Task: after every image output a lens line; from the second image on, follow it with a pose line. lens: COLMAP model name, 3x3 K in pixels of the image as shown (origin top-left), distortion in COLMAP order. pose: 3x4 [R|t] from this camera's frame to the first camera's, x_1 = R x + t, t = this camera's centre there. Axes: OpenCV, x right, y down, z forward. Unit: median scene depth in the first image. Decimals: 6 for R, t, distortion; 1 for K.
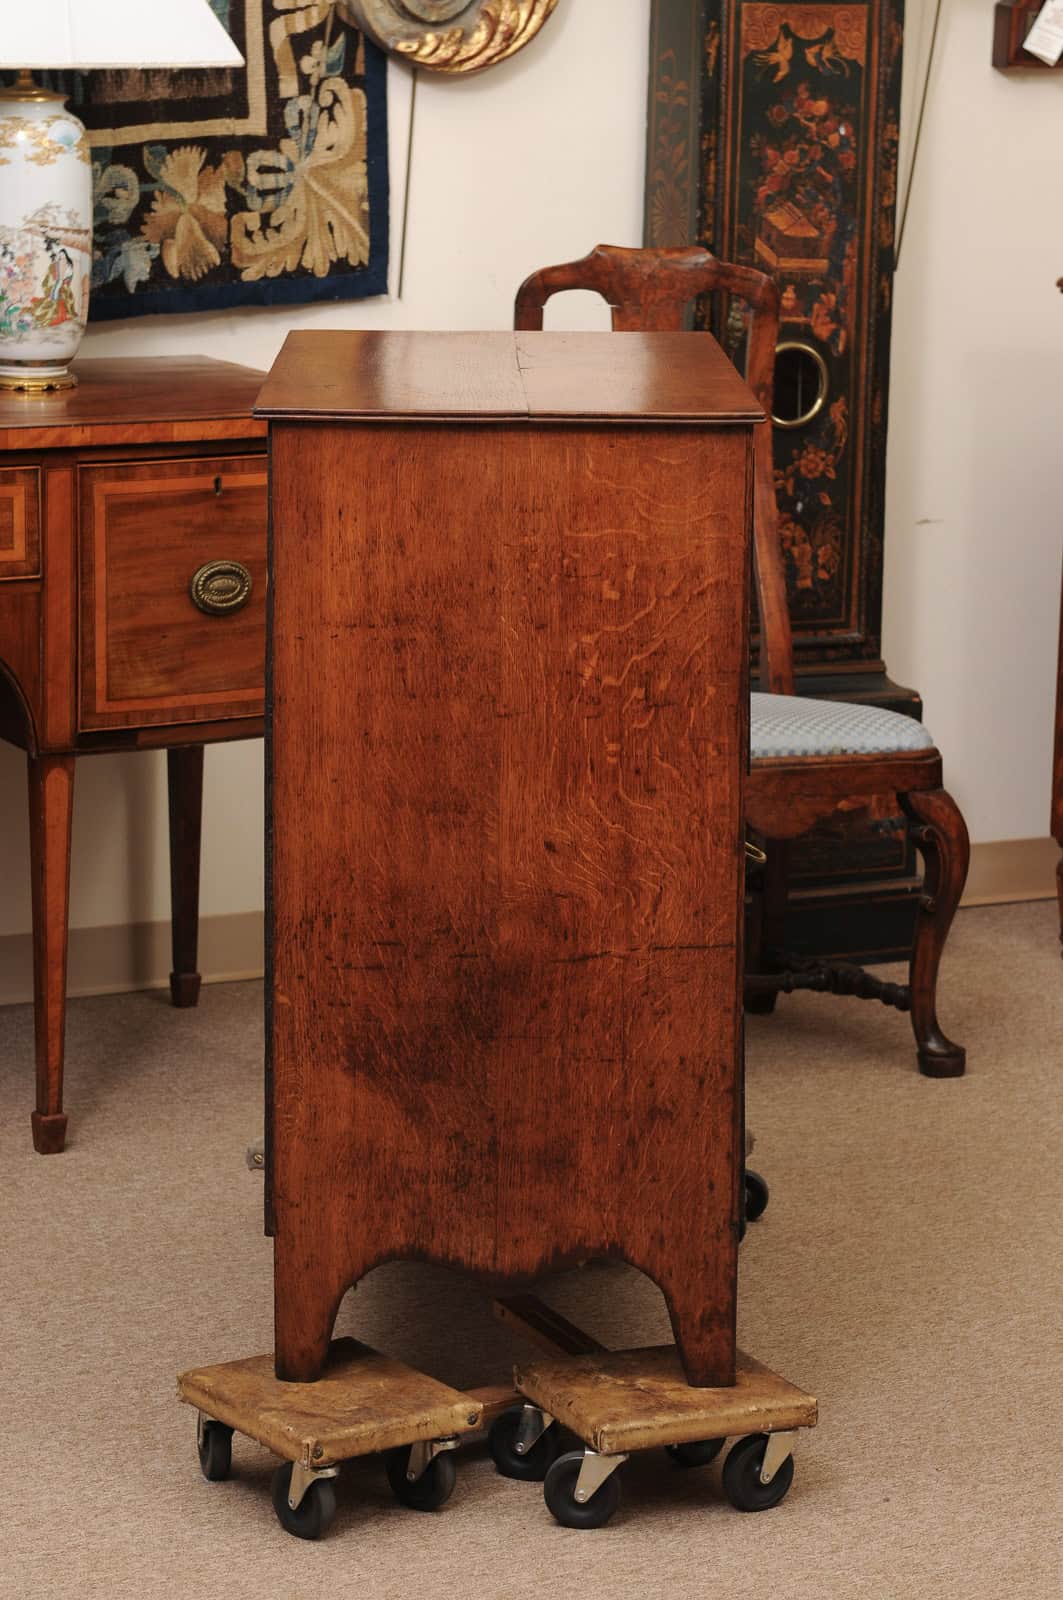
lens RADIAL K [[4614.5, 0, 492.9], [0, 4614.5, 810.6], [0, 0, 1]] dist [0.119483, 0.000000]
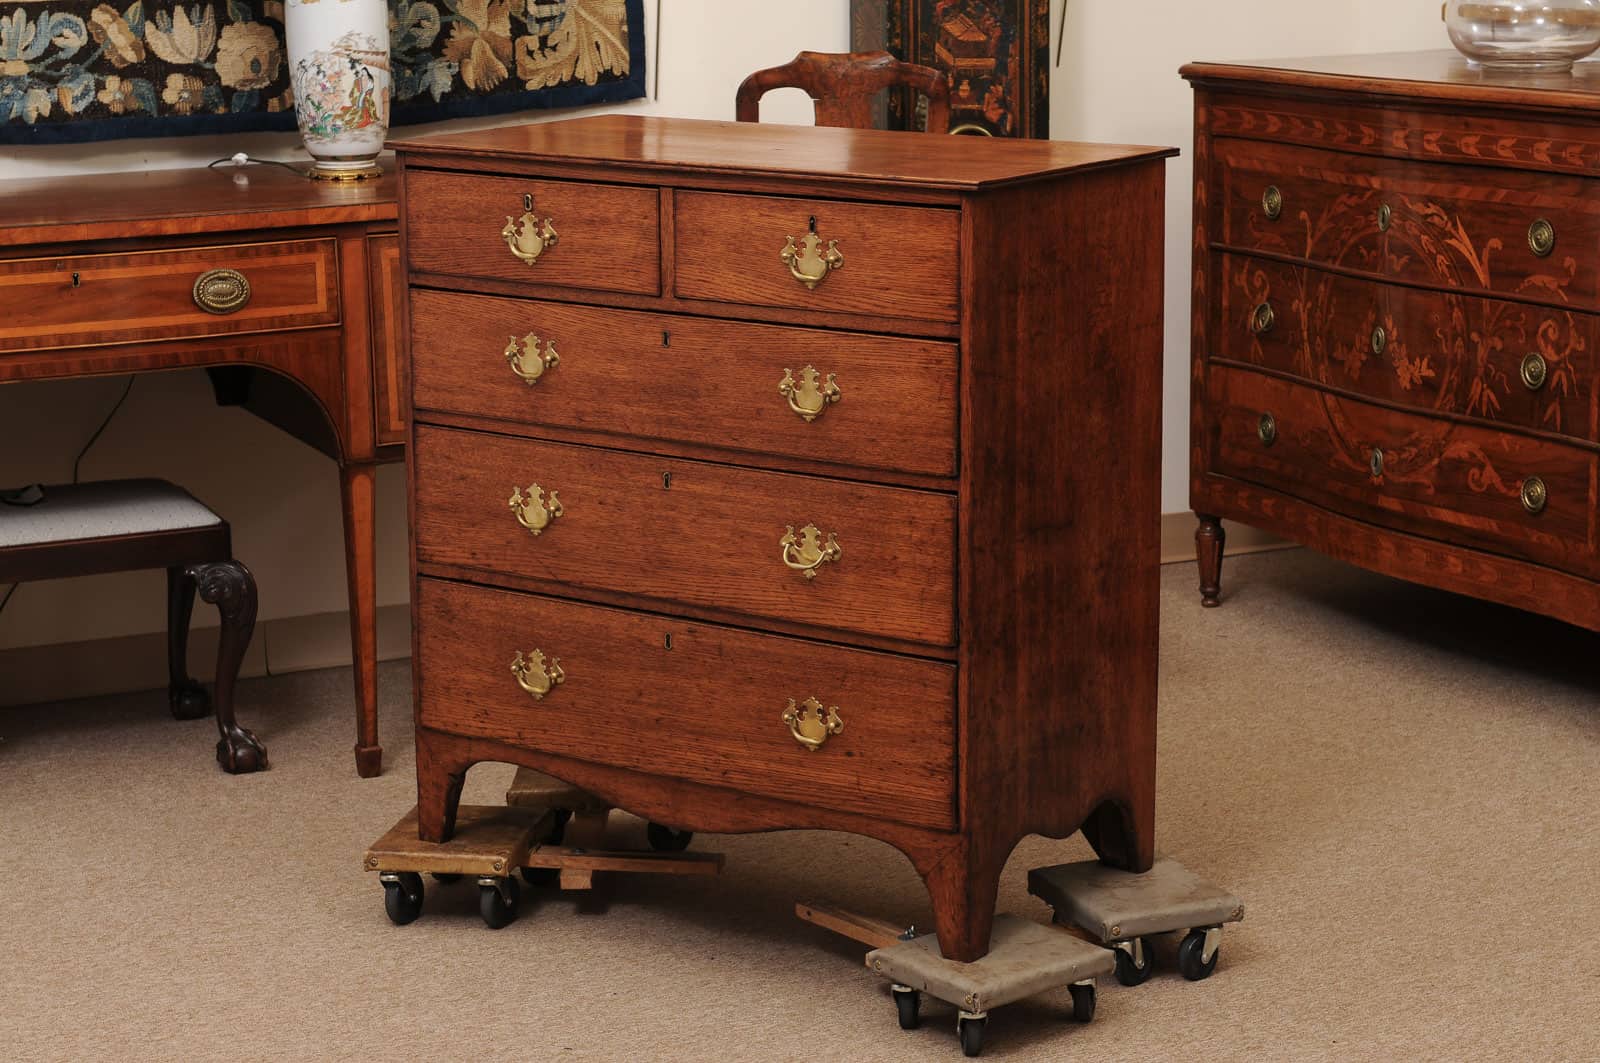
lens RADIAL K [[3547.3, 0, 763.6], [0, 3547.3, 537.3], [0, 0, 1]] dist [0.123540, 0.000000]
pose [[0.998278, -0.027680, -0.051725, 0.058379], [0.027989, 0.999594, 0.005258, 0.005292], [0.051559, -0.006697, 0.998648, 0.024233]]
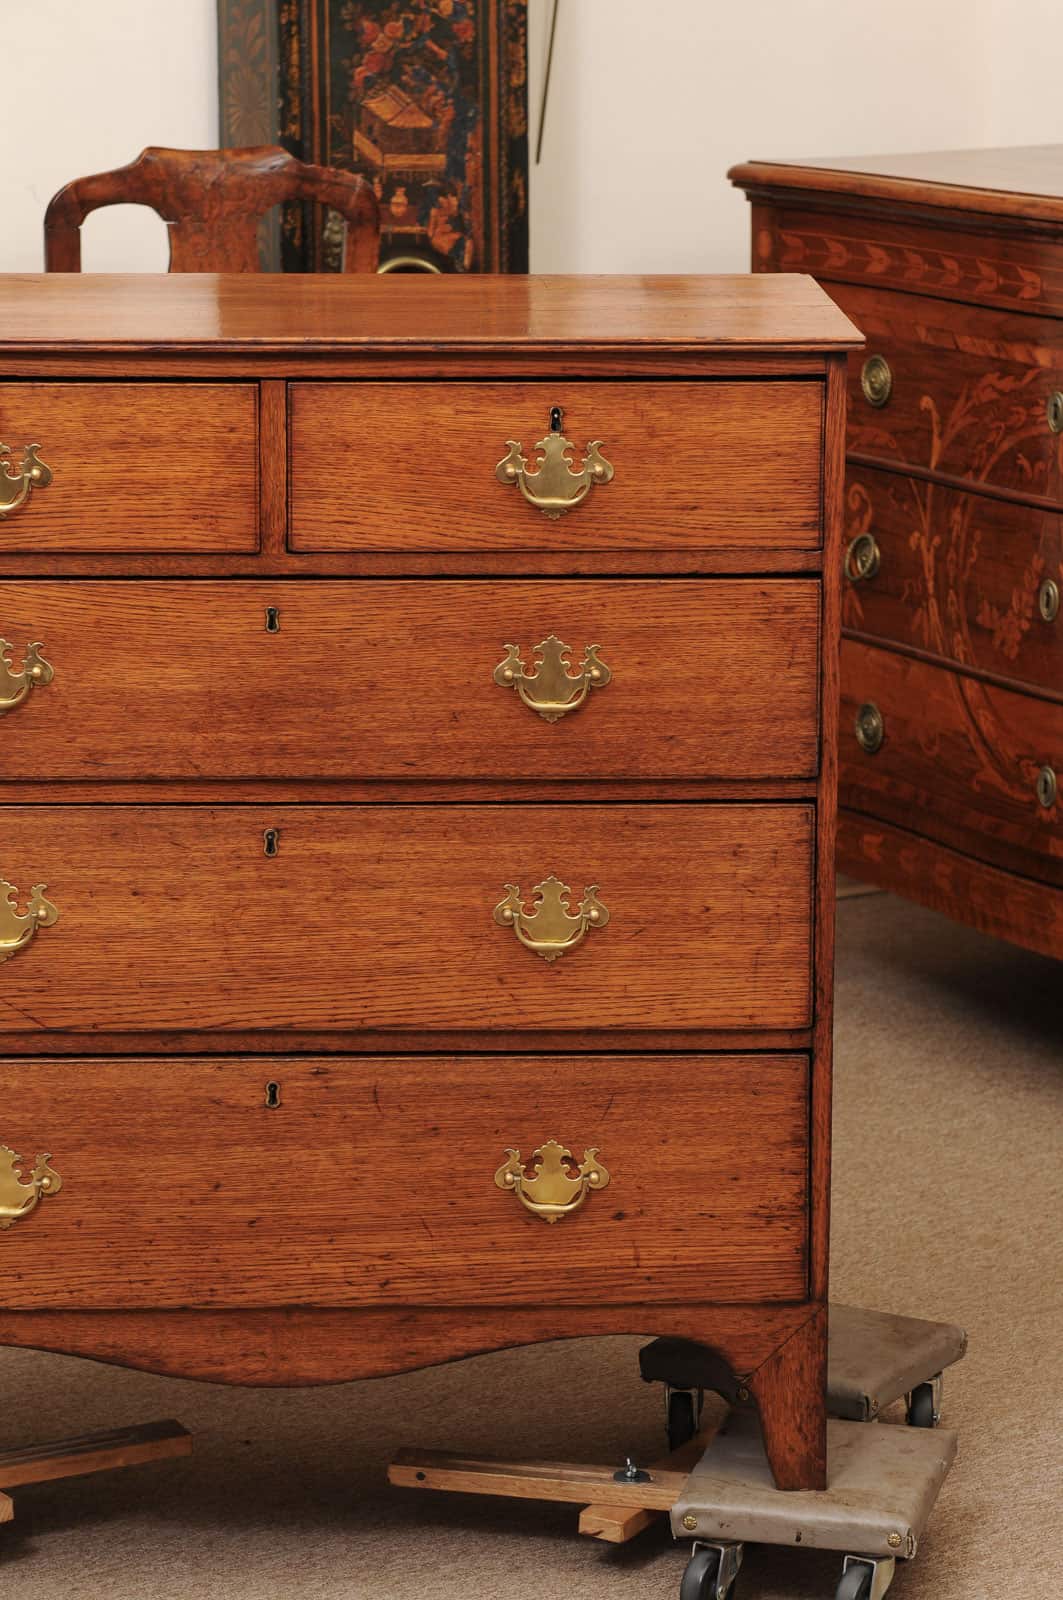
lens RADIAL K [[4902.5, 0, 543.5], [0, 4902.5, 815.7], [0, 0, 1]] dist [0.114003, 0.000000]
pose [[0.998092, -0.039267, 0.047655, 0.045715], [0.038153, 0.998982, 0.024066, -0.023894], [-0.048552, -0.022202, 0.998574, 0.137909]]
